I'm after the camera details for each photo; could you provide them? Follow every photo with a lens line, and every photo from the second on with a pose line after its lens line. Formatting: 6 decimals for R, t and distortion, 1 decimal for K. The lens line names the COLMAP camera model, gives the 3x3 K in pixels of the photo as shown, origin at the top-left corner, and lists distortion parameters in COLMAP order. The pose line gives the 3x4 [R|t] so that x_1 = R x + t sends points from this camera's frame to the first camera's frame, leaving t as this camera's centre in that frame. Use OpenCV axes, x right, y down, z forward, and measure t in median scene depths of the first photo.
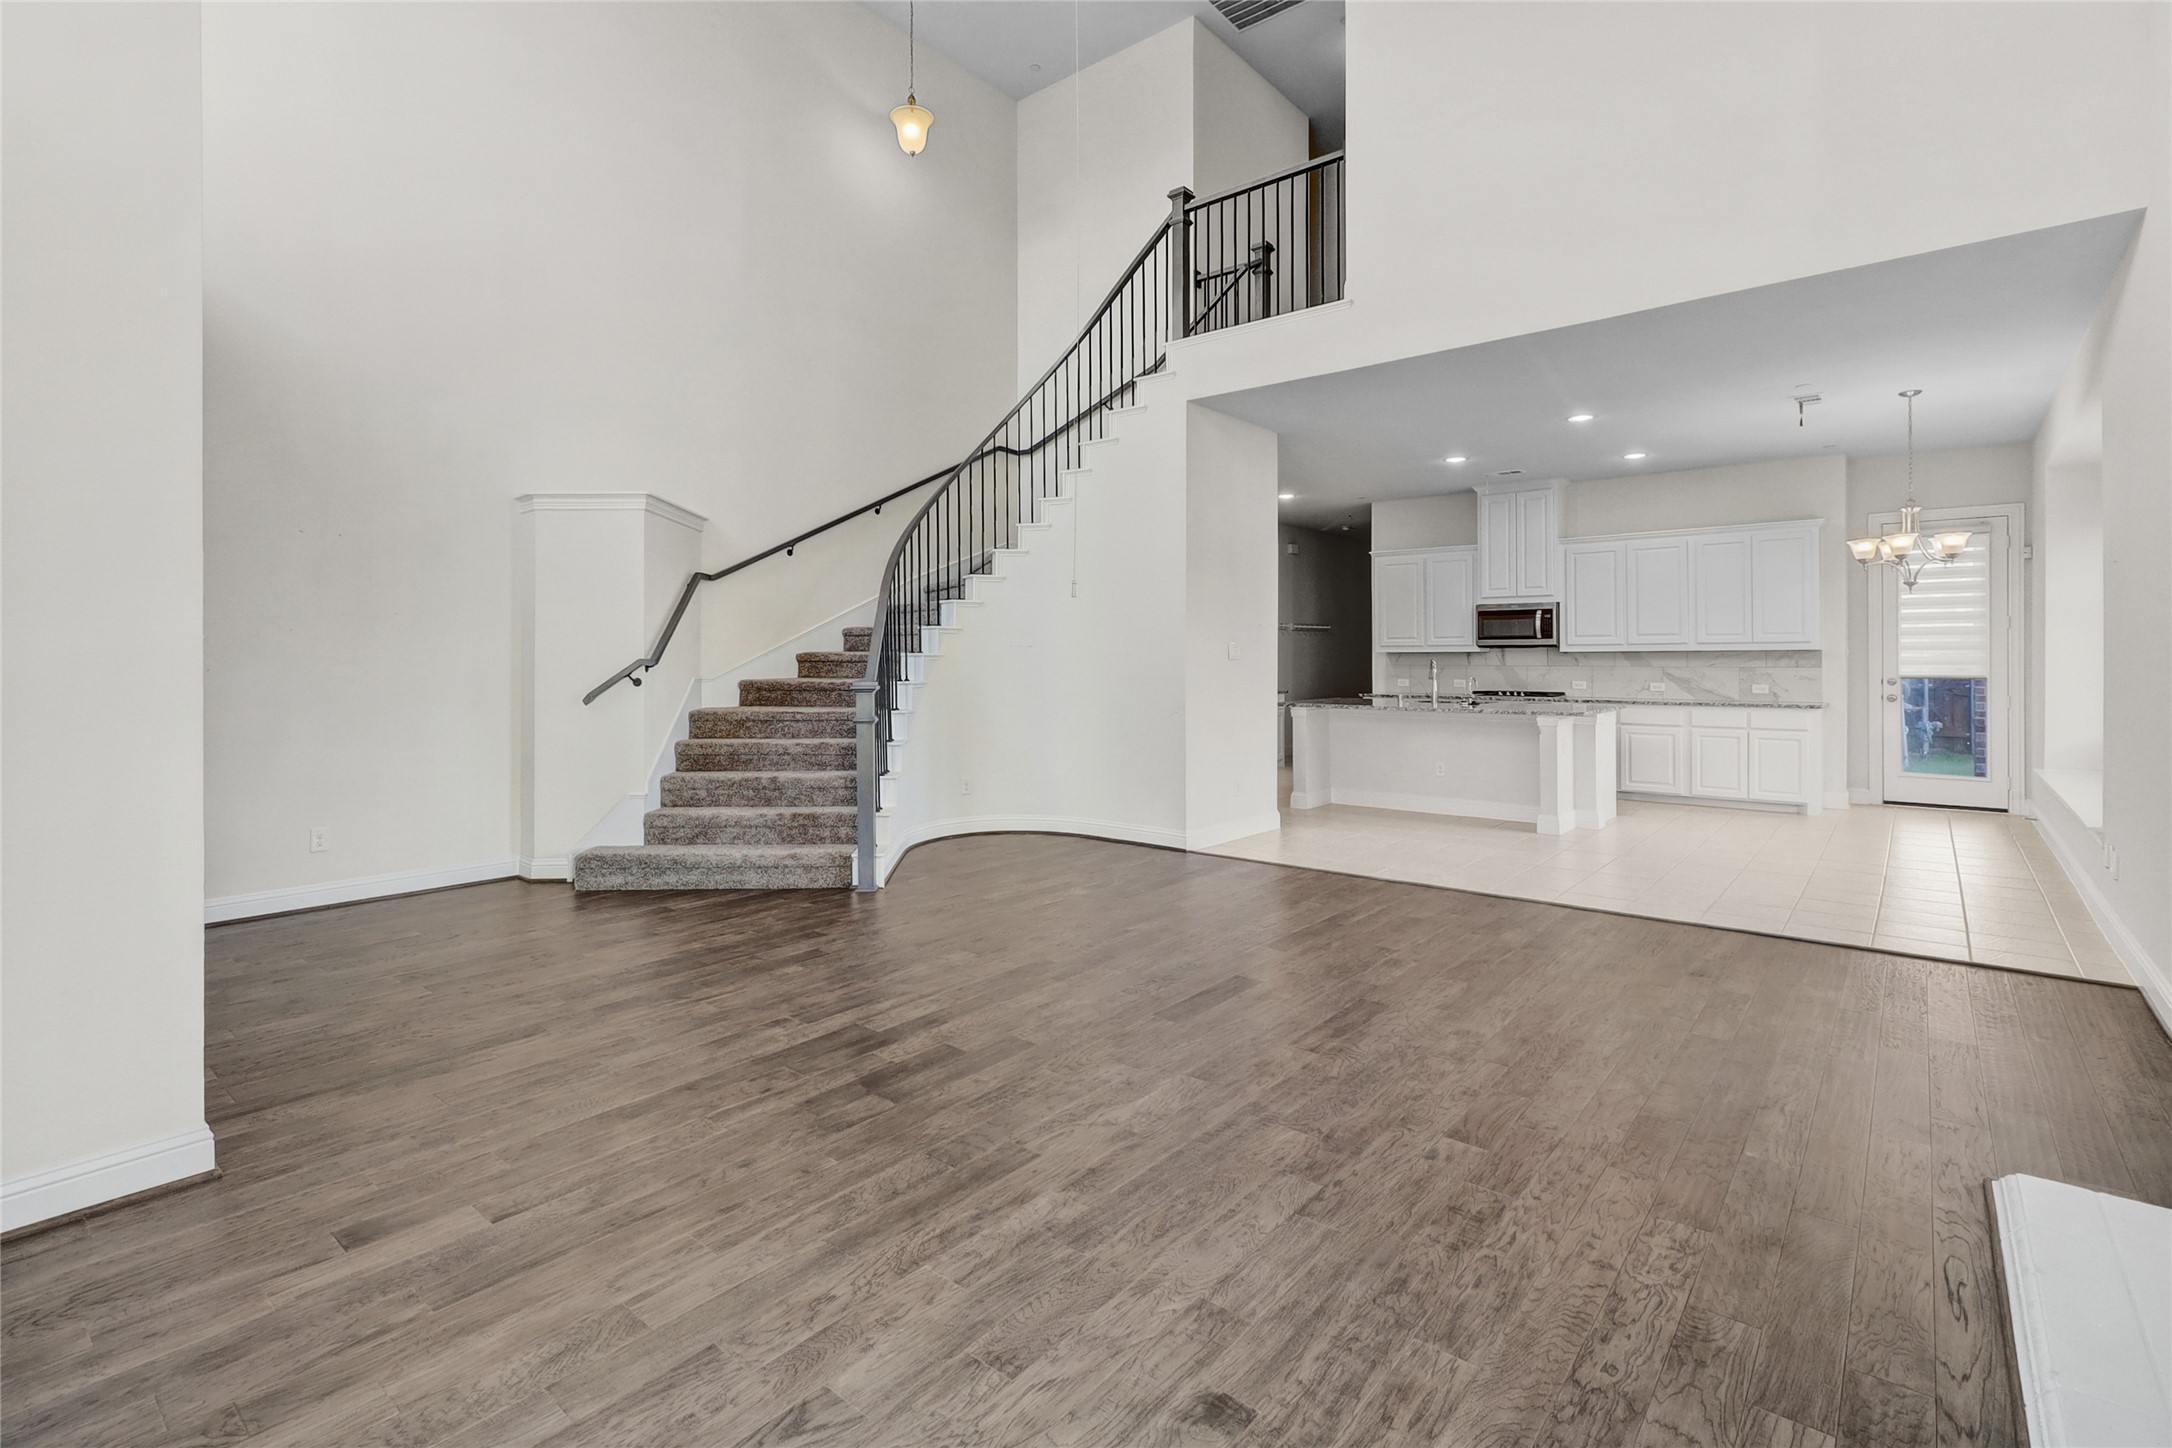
lens RADIAL K [[1006.7, 0, 1082.1], [0, 1006.7, 665.8], [0, 0, 1]] dist [0.000885, -0.000084]
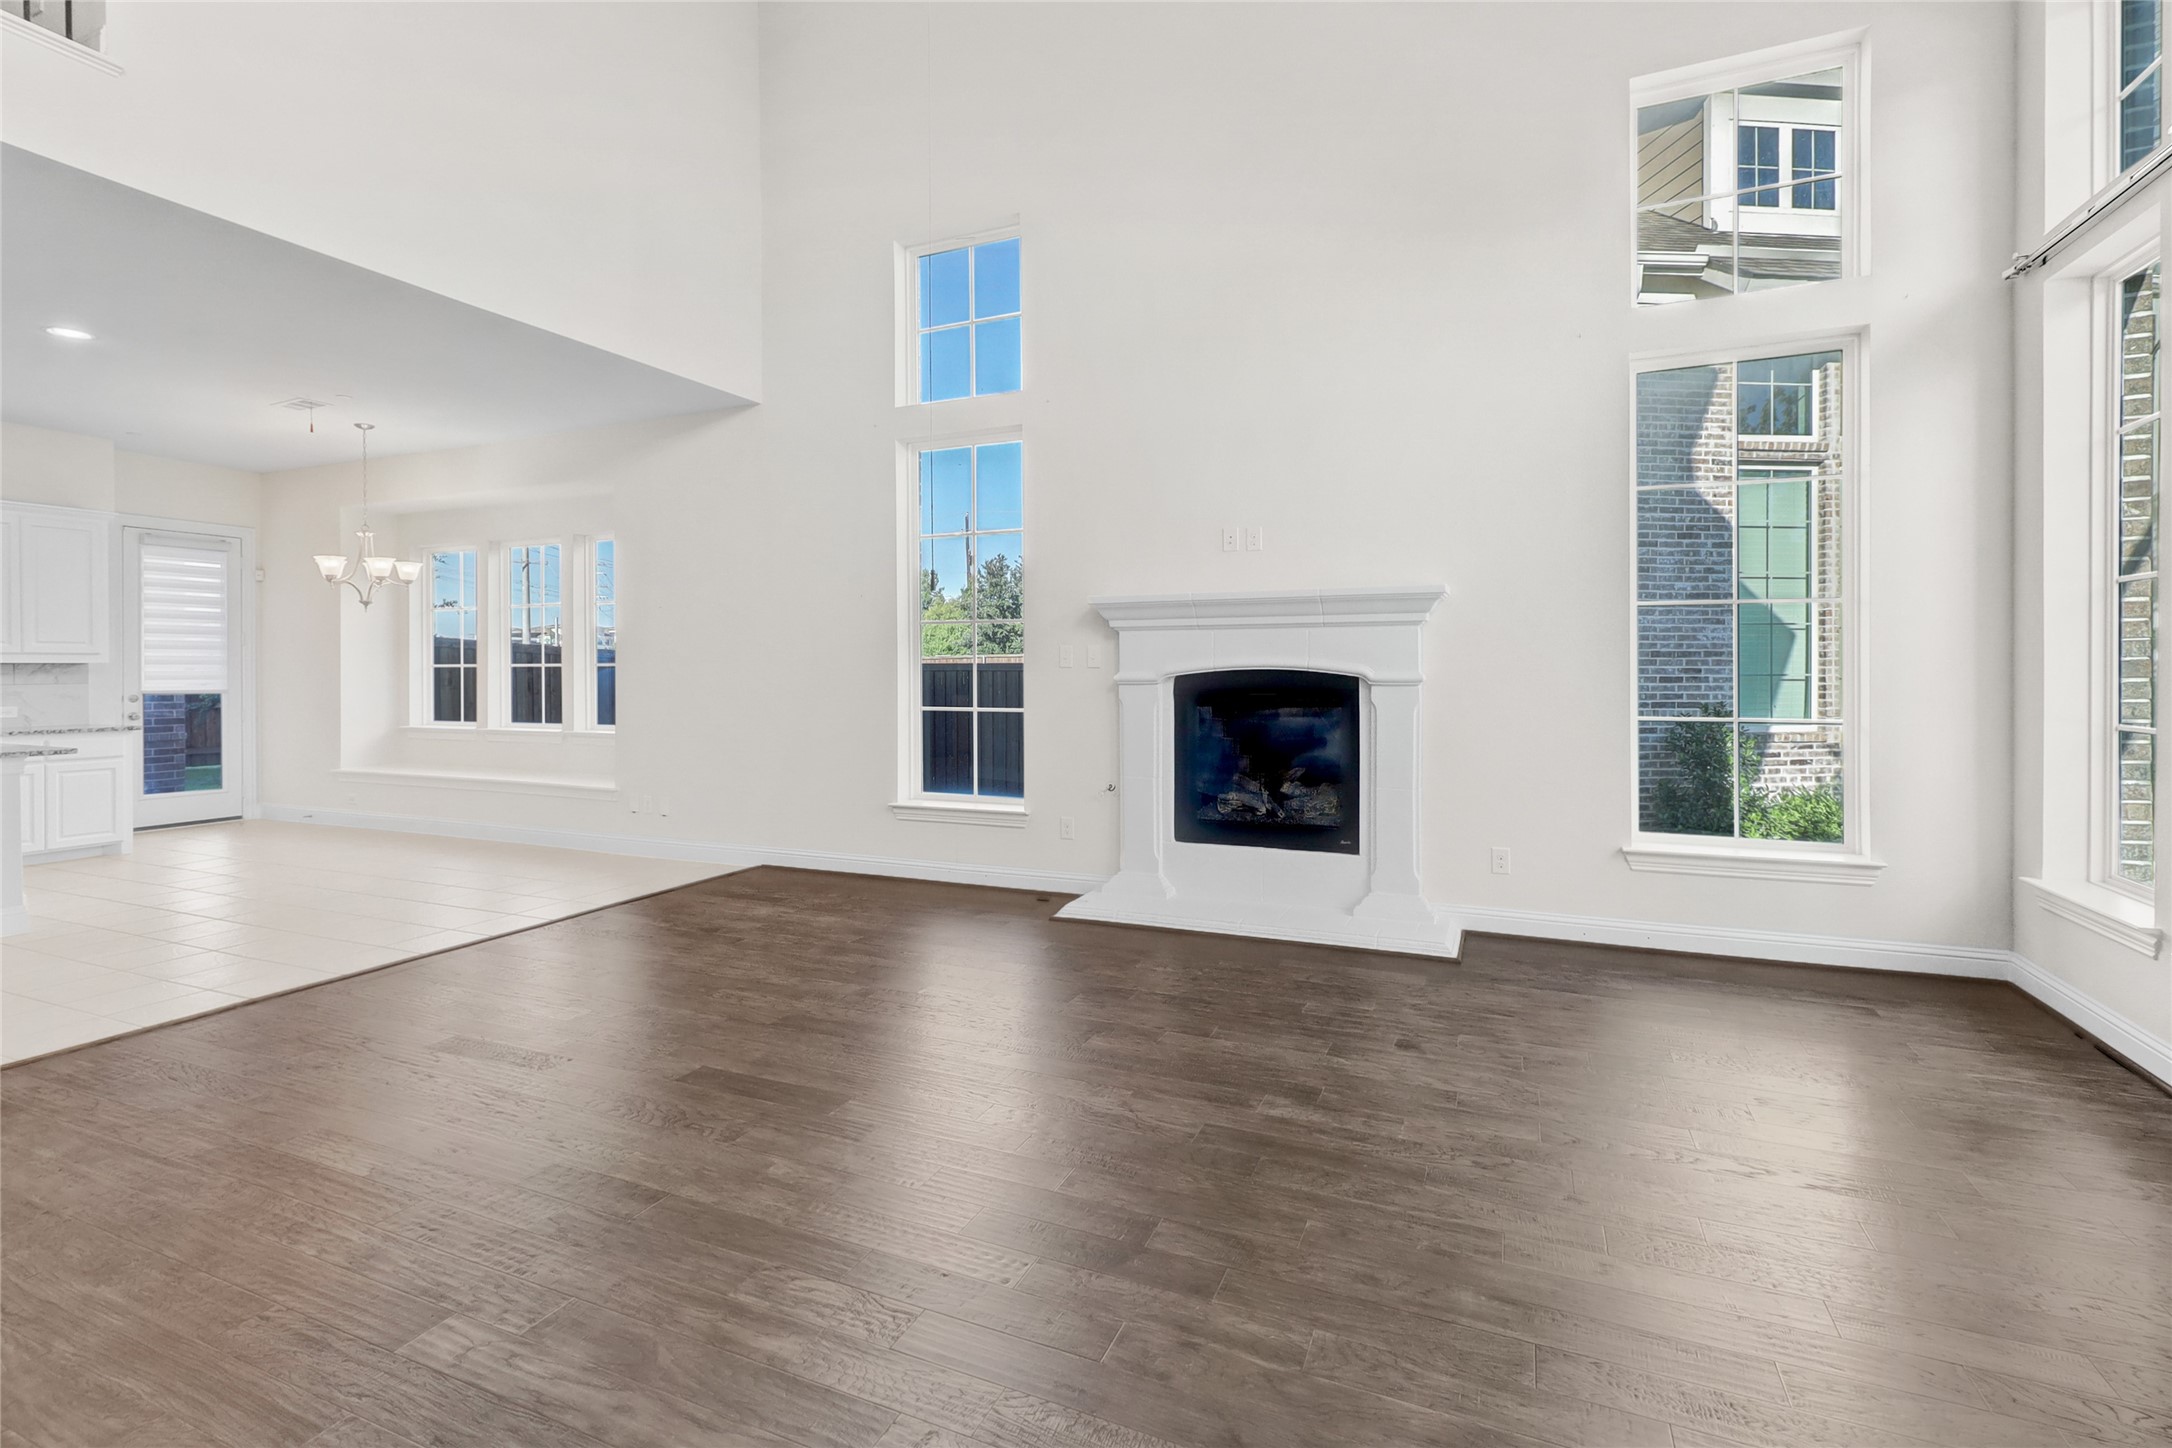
lens RADIAL K [[985.0, 0, 1073.9], [0, 985.0, 677.7], [0, 0, 1]] dist [0.002855, 0.000245]
pose [[-0.268769, -0.005231, 0.963191, -0.989506], [0.011724, 0.999893, 0.008702, -0.003852], [-0.963133, 0.013631, -0.268679, 1.370427]]
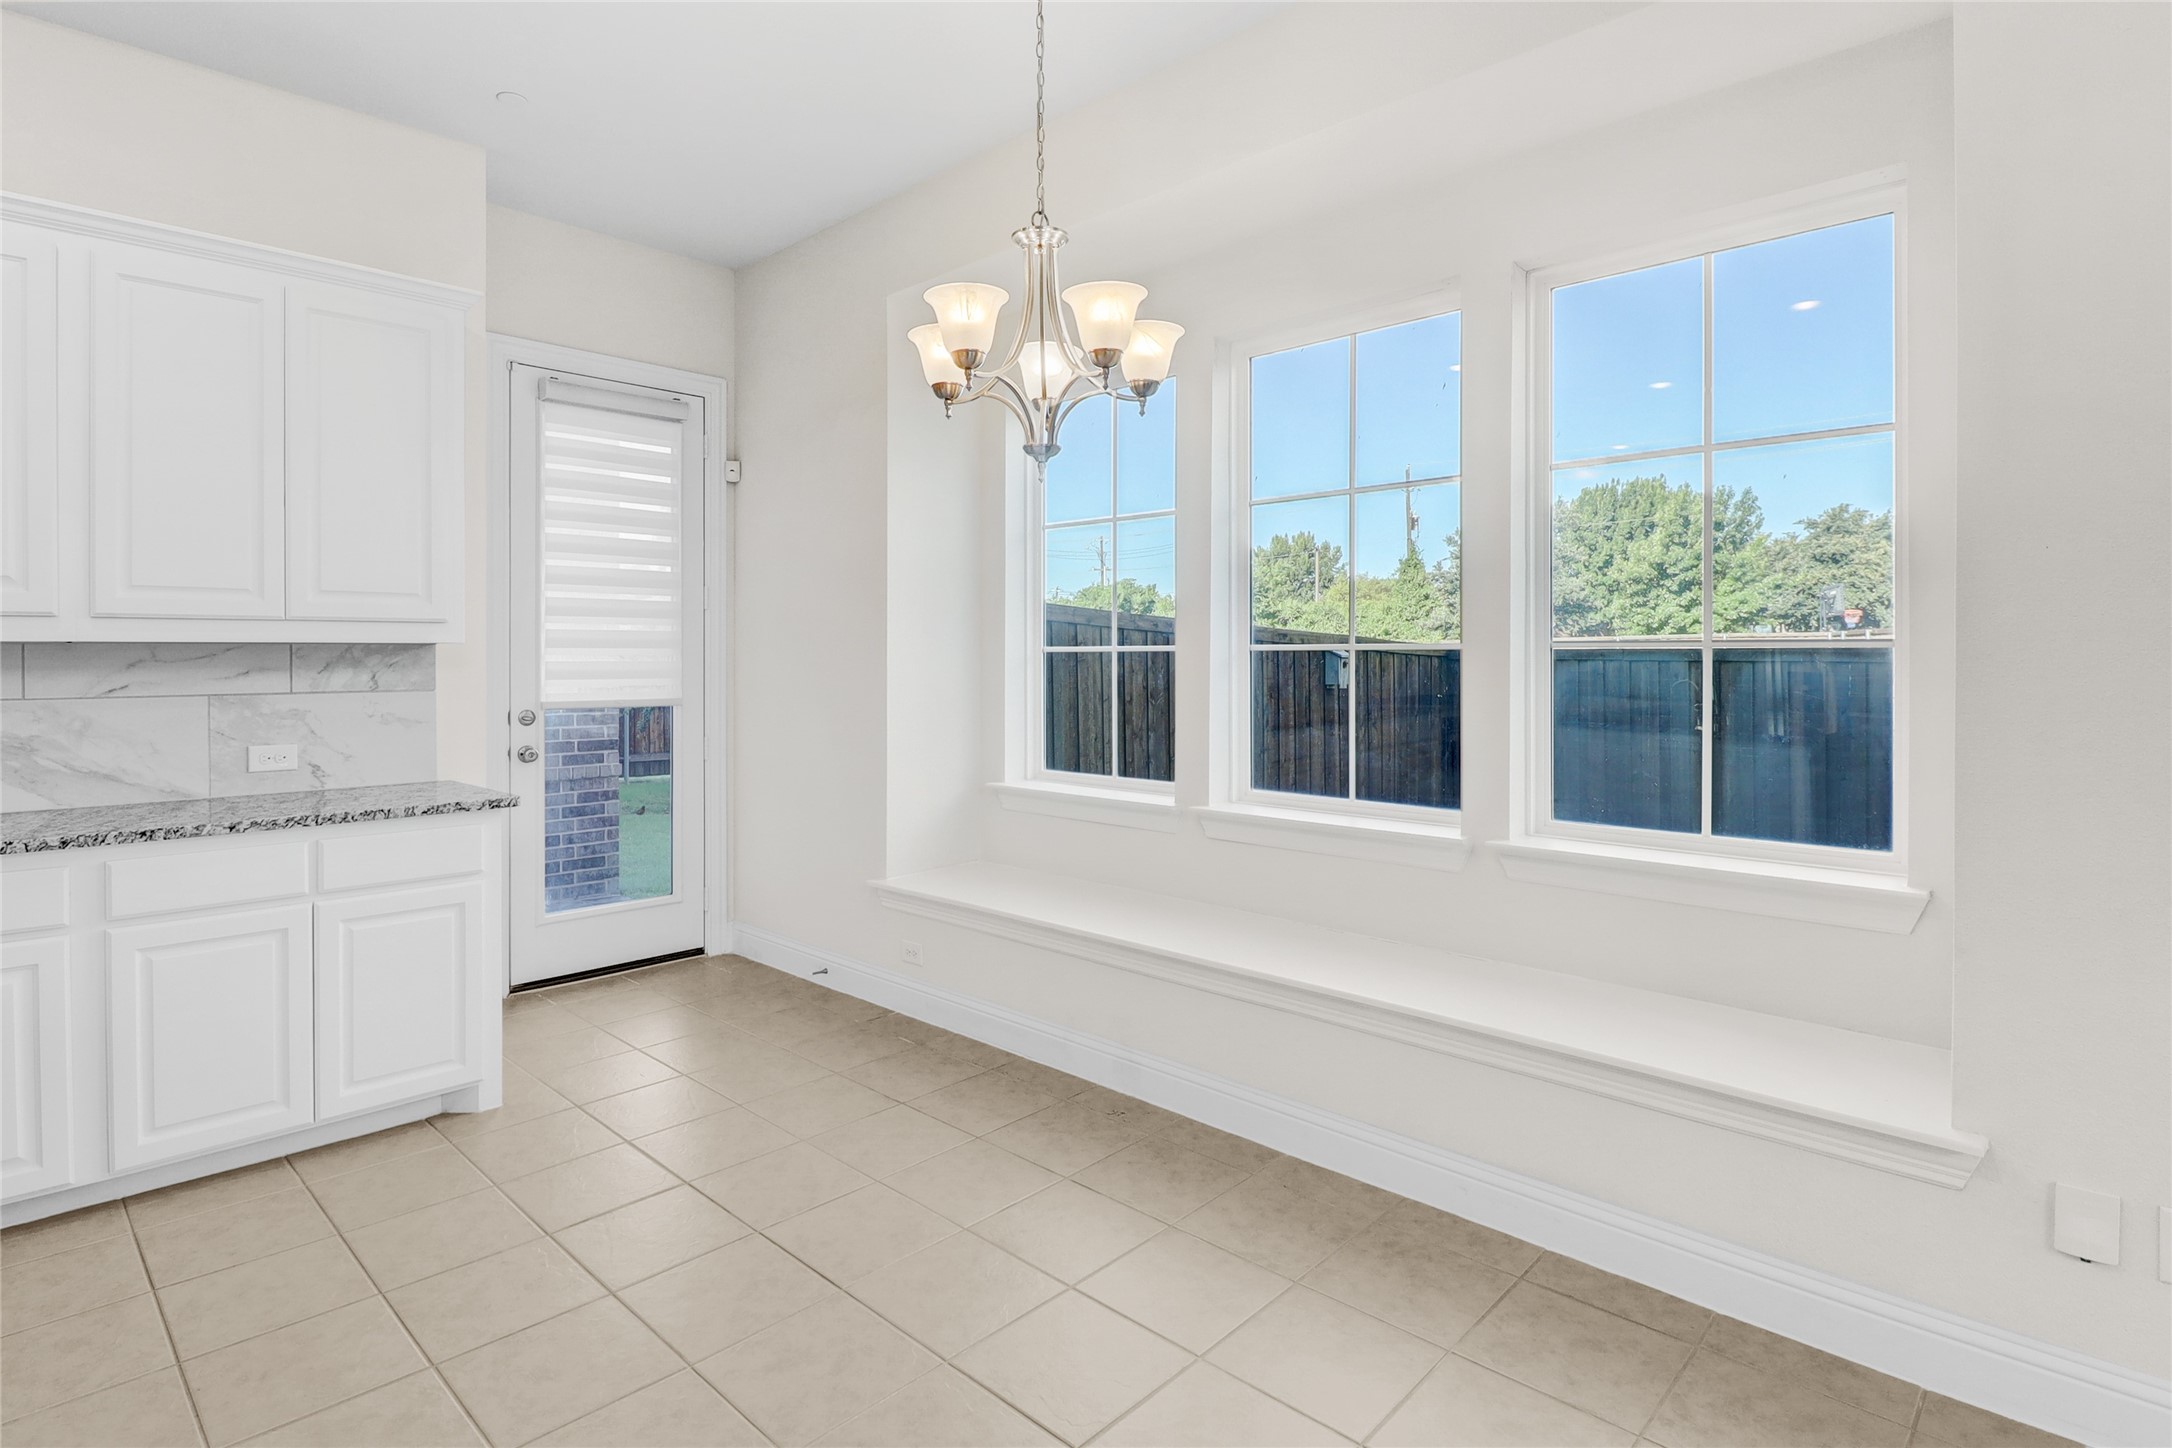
lens RADIAL K [[1111.1, 0, 1065.7], [0, 1111.1, 663.8], [0, 0, 1]] dist [-0.001220, -0.000879]
pose [[0.091065, -0.001692, 0.995844, 1.106345], [0.011027, 0.999939, 0.000690, -0.019687], [-0.995784, 0.010918, 0.091078, 2.374569]]
